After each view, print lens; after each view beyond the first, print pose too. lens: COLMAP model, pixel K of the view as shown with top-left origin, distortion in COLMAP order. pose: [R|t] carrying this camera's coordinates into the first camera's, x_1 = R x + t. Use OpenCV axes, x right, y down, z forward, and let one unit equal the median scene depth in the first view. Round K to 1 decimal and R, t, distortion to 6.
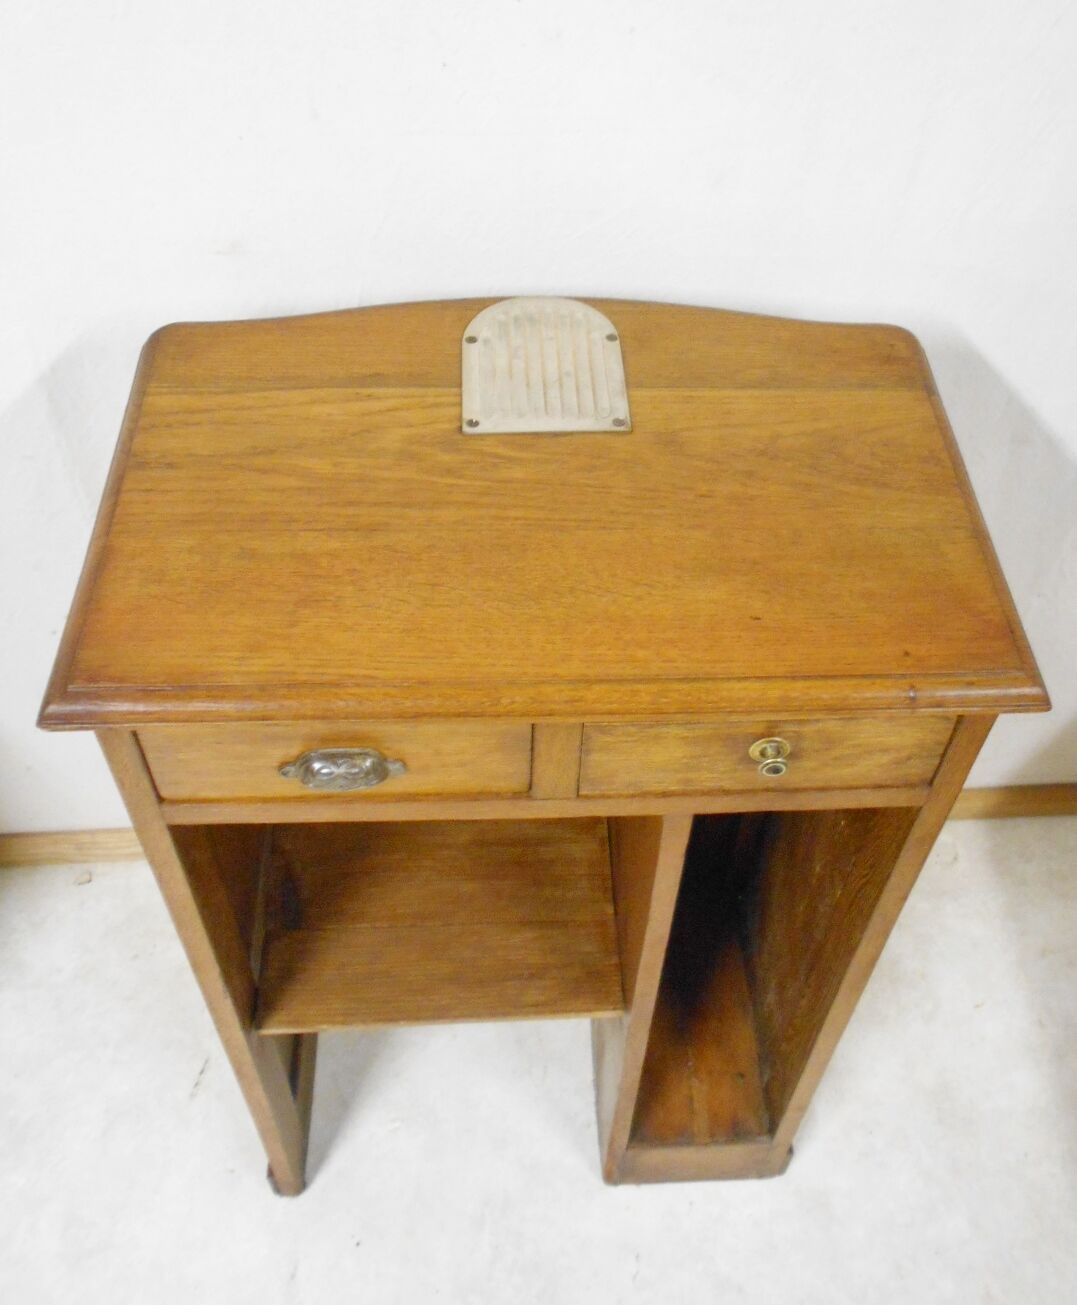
lens RADIAL K [[1278.9, 0, 544.1], [0, 1278.9, 538.4], [0, 0, 1]] dist [-0.006748, -0.005525]
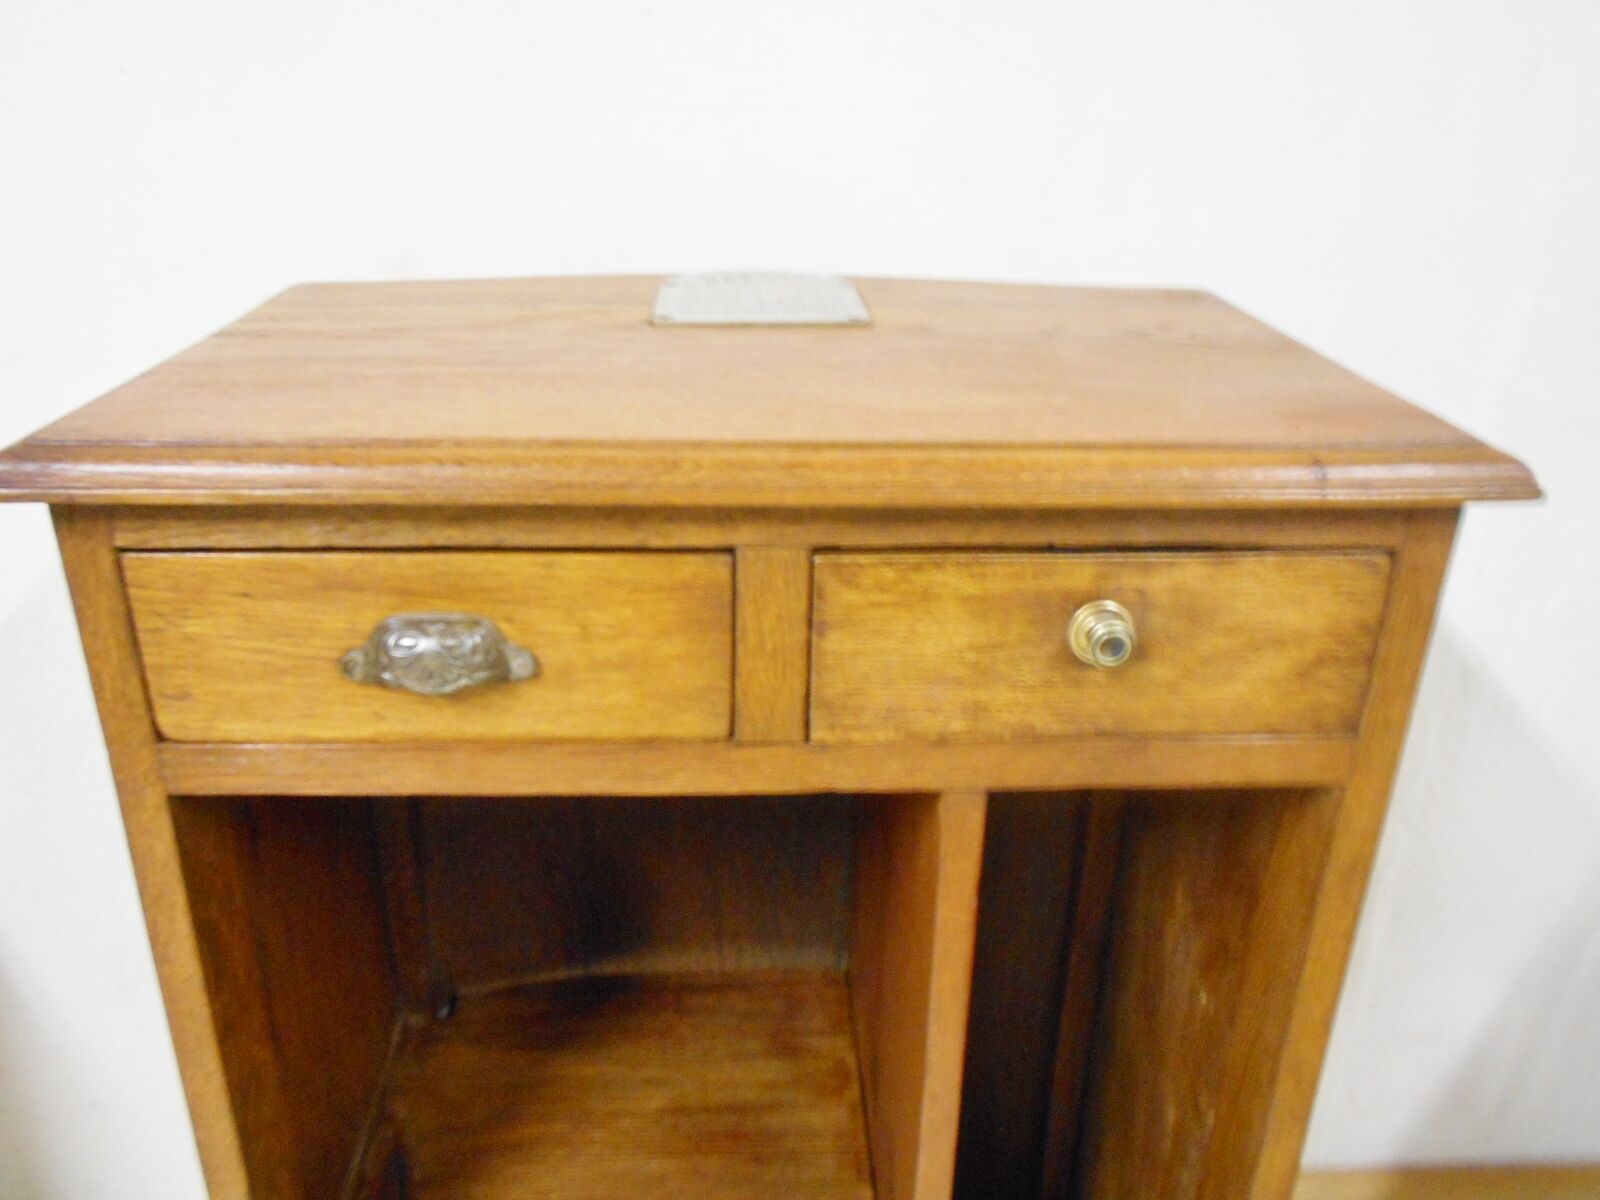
lens RADIAL K [[1280.2, 0, 795.0], [0, 1280.2, 643.9], [0, 0, 1]] dist [-0.050613, 0.001831]
pose [[1.000000, -0.000125, -0.000990, 0.021239], [-0.000274, 0.919812, -0.392360, 0.409875], [0.000960, 0.392360, 0.919811, 0.395603]]
